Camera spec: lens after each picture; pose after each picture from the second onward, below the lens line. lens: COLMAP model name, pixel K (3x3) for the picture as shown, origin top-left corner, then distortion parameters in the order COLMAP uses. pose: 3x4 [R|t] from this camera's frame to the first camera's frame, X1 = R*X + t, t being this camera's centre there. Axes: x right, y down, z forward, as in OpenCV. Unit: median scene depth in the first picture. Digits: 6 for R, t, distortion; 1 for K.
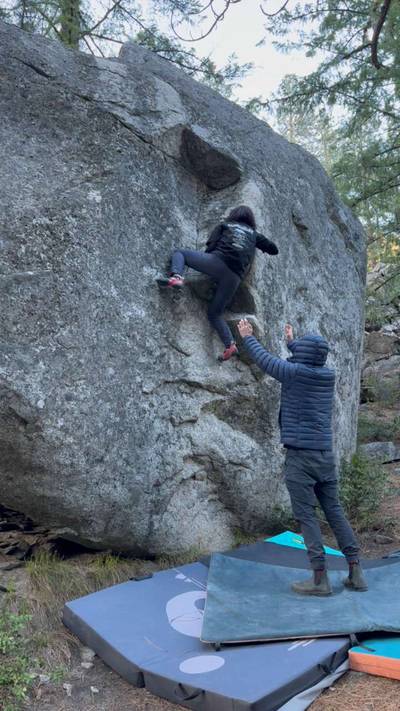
lens RADIAL K [[578.8, 0, 206.4], [0, 578.8, 359.1], [0, 0, 1]] dist [0.067053, -0.123143]
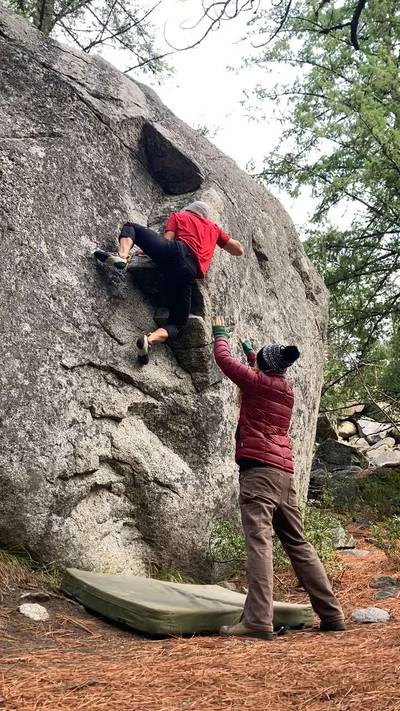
lens RADIAL K [[664.6, 0, 218.3], [0, 664.6, 354.1], [0, 0, 1]] dist [0.013156, 0.000000]
pose [[0.988092, 0.116141, 0.100919, 0.013732], [-0.093935, 0.974837, -0.202161, 0.193960], [-0.121859, 0.190274, 0.974139, 0.031387]]
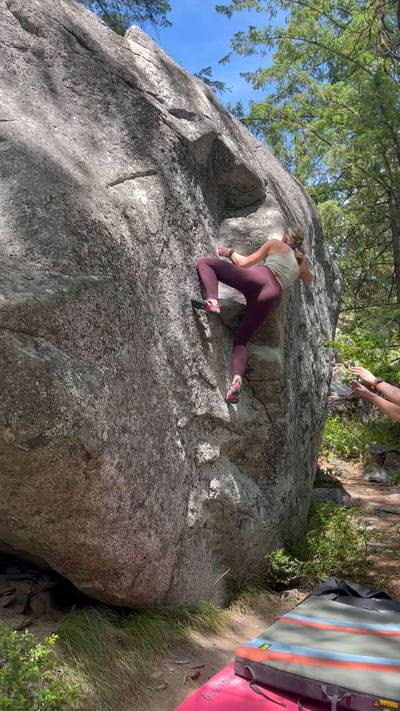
lens RADIAL K [[609.6, 0, 195.5], [0, 609.6, 357.9], [0, 0, 1]] dist [0.071870, -0.152470]
pose [[0.973721, 0.125513, 0.190034, -0.244649], [-0.120036, 0.991959, -0.040106, -0.010689], [-0.193540, 0.016241, 0.980958, 0.078747]]
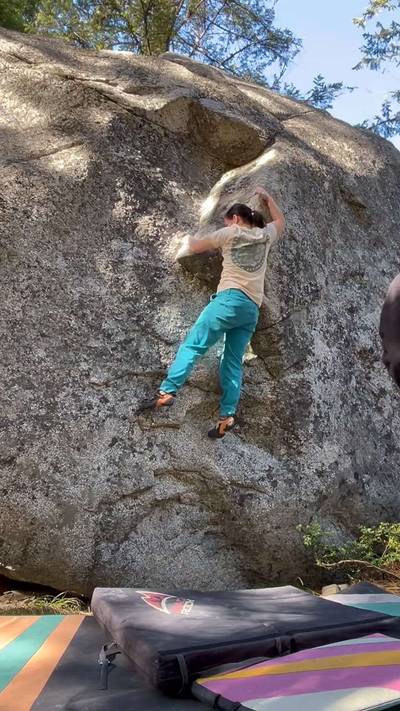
lens RADIAL K [[578.8, 0, 204.8], [0, 578.8, 358.2], [0, 0, 1]] dist [0.067053, -0.123143]
pose [[0.961140, -0.060253, -0.269405, 0.229265], [0.027420, 0.991901, -0.124017, 0.113949], [0.274696, 0.111810, 0.955008, 0.254966]]
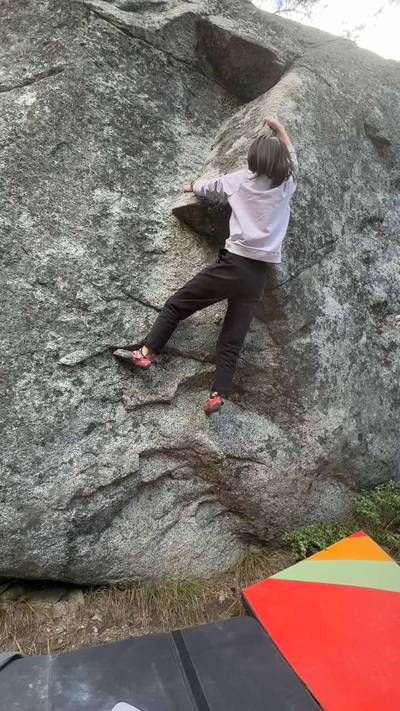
lens RADIAL K [[380.7, 0, 202.9], [0, 380.7, 356.2], [0, 0, 1]] dist [-0.004568, -0.002280]
pose [[0.923413, 0.017855, -0.383391, 0.199857], [0.018625, 0.995656, 0.091229, 0.008297], [0.383355, -0.091383, 0.919069, 0.582923]]
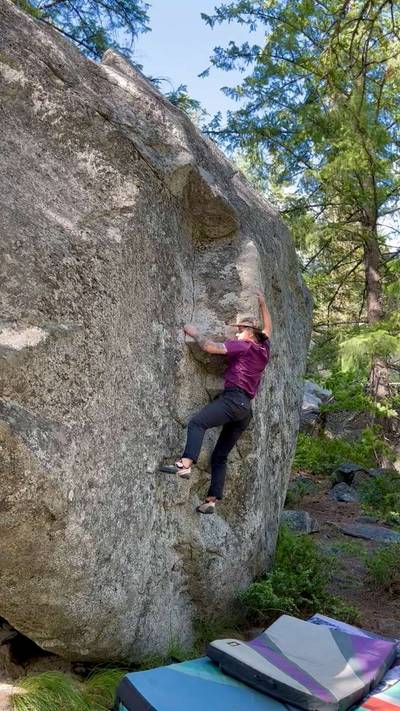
lens RADIAL K [[609.6, 0, 199.4], [0, 609.6, 351.3], [0, 0, 1]] dist [0.071870, -0.152470]
pose [[0.959869, 0.148395, 0.237973, -0.249489], [-0.138128, 0.988634, -0.059353, -0.068812], [-0.244076, 0.024100, 0.969457, 0.088486]]
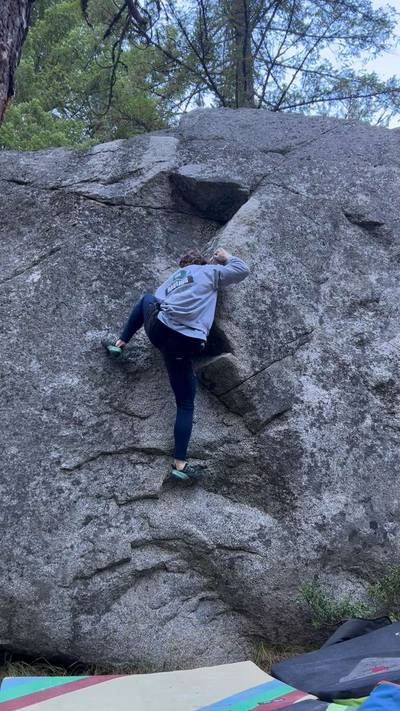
lens RADIAL K [[644.1, 0, 197.4], [0, 644.1, 355.8], [0, 0, 1]] dist [0.072092, -0.111257]
pose [[0.783538, -0.244912, -0.571040, 0.590843], [0.143990, 0.965593, -0.216558, 0.120862], [0.604430, 0.087457, 0.791843, 0.296555]]
